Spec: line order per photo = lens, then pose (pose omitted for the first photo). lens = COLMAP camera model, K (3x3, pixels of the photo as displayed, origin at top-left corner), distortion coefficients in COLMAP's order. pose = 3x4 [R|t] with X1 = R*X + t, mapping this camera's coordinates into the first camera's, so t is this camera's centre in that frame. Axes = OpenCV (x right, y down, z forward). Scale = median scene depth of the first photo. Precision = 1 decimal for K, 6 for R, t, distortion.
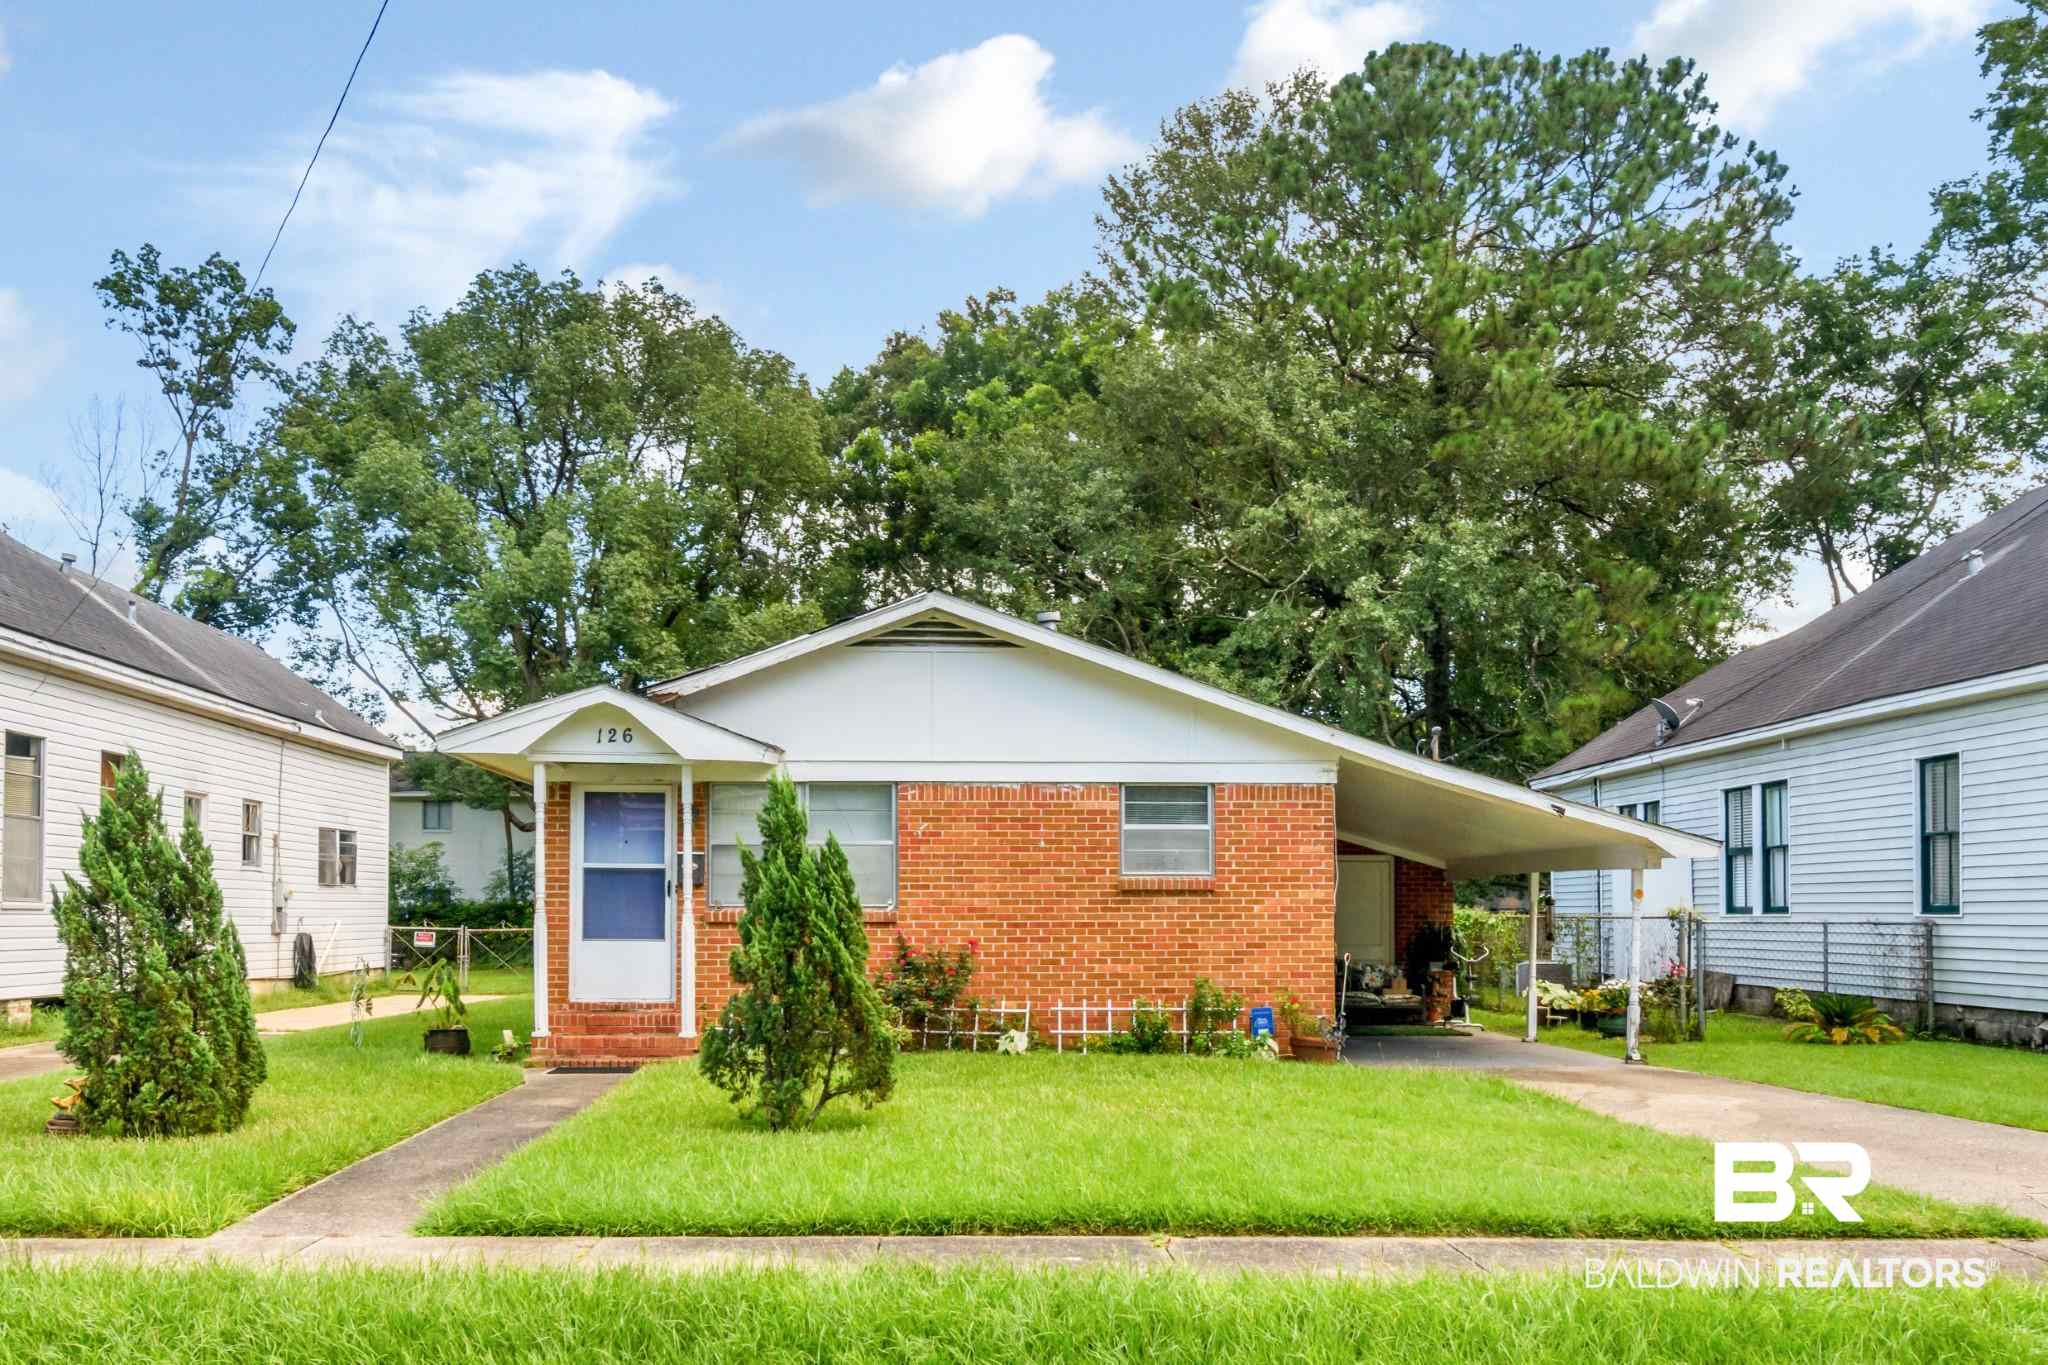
lens RADIAL K [[1798.6, 0, 1022.9], [0, 1798.6, 786.1], [0, 0, 1]] dist [-0.013264, 0.080140]
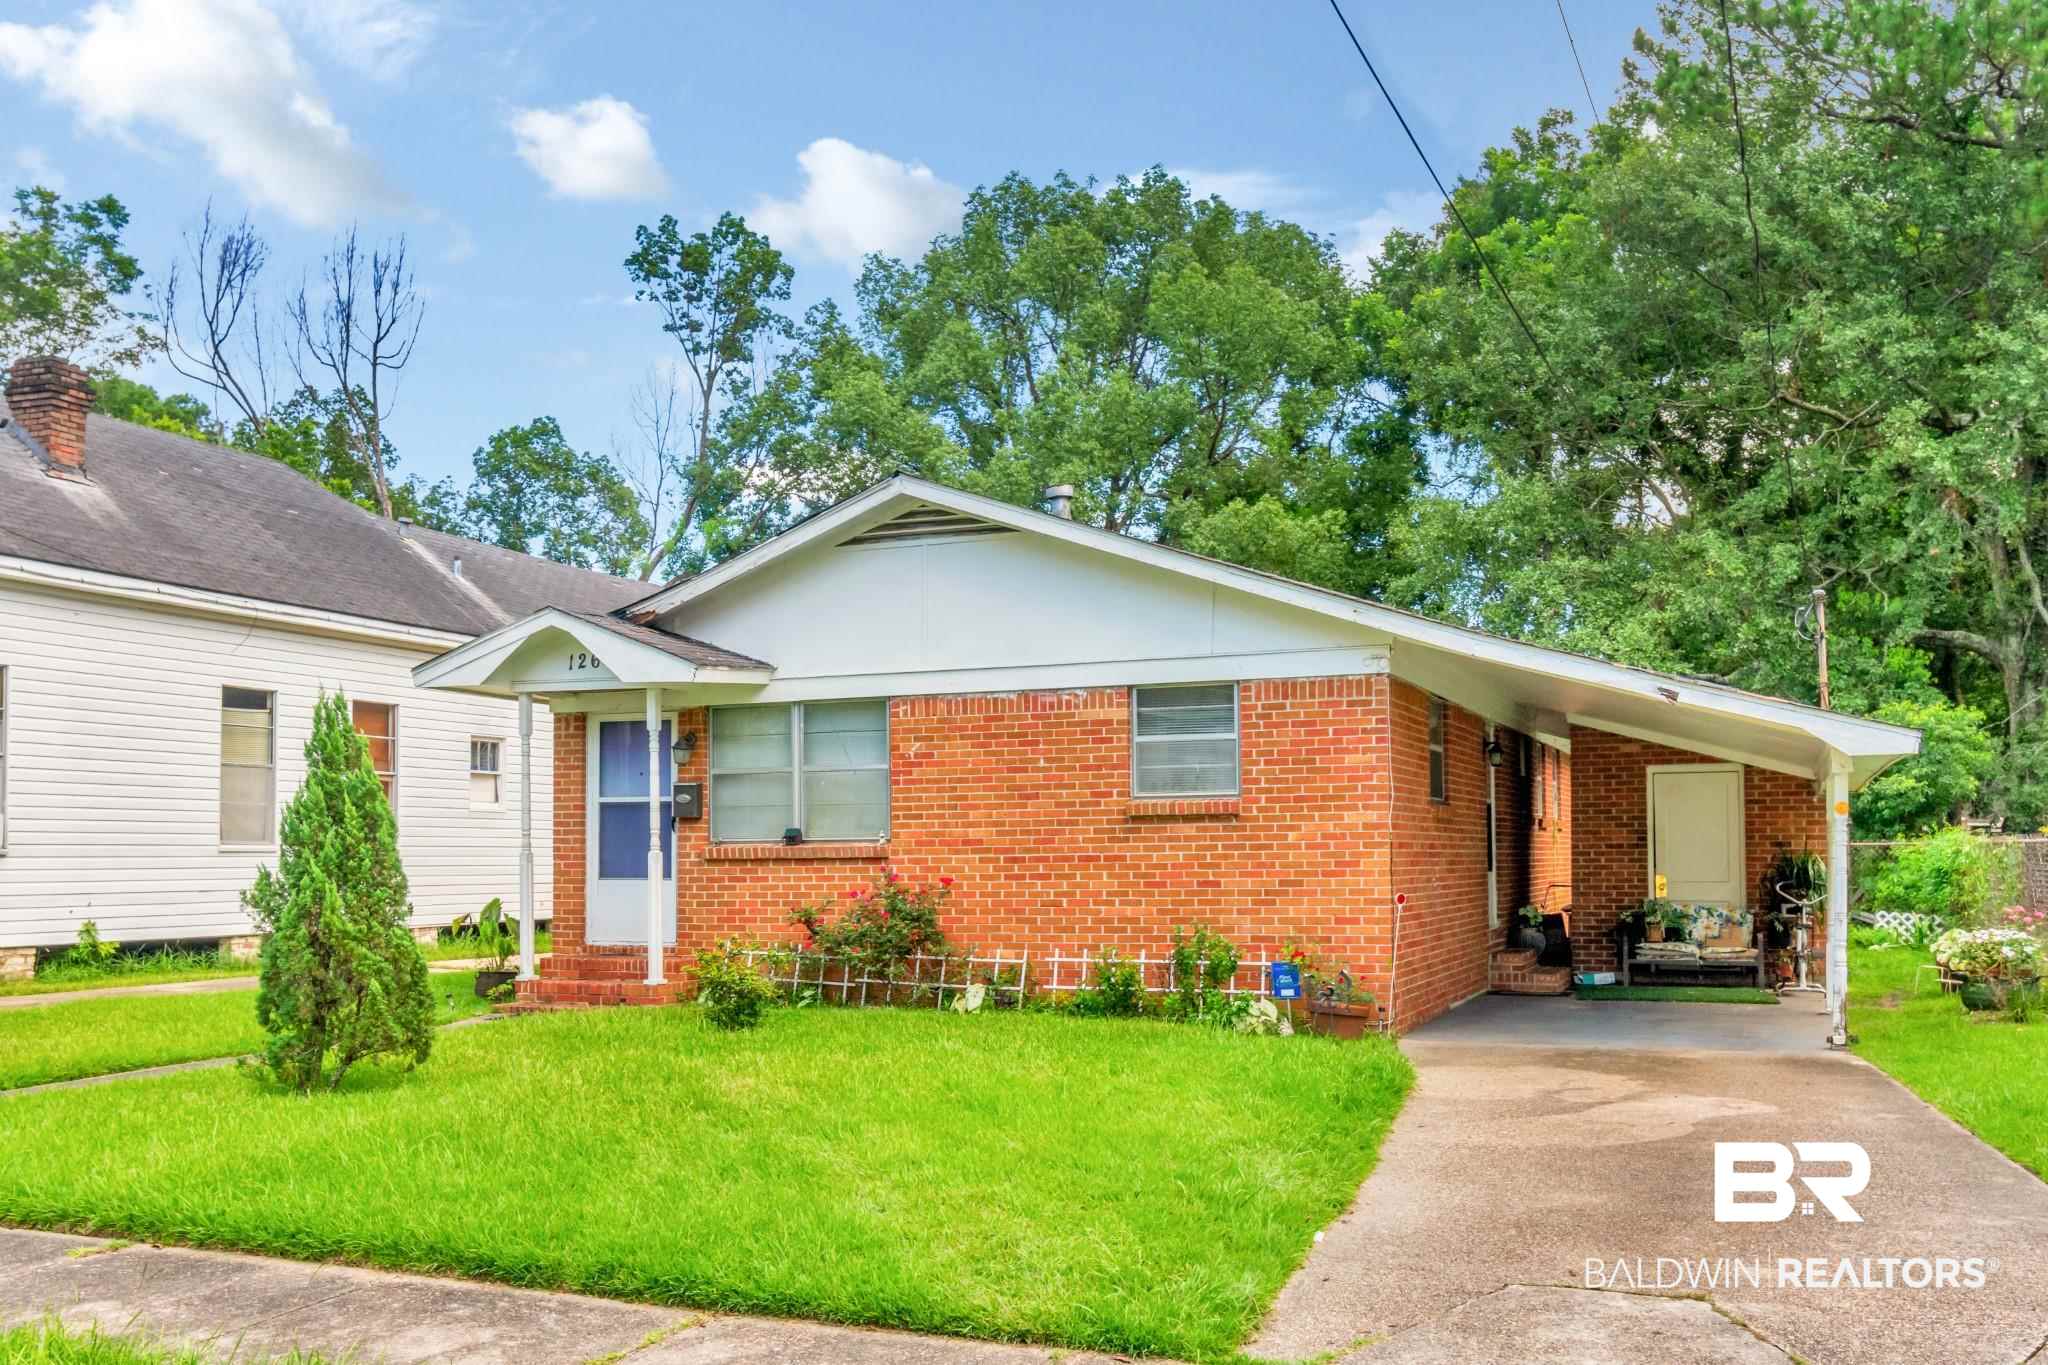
lens RADIAL K [[1929.6, 0, 1024.0], [0, 1929.6, 682.5], [0, 0, 1]] dist [-0.008689, -0.002294]
pose [[0.898818, -0.047972, -0.435689, 0.396586], [0.041370, 0.998840, -0.024634, 0.016492], [0.436365, 0.004117, 0.899760, 0.184320]]
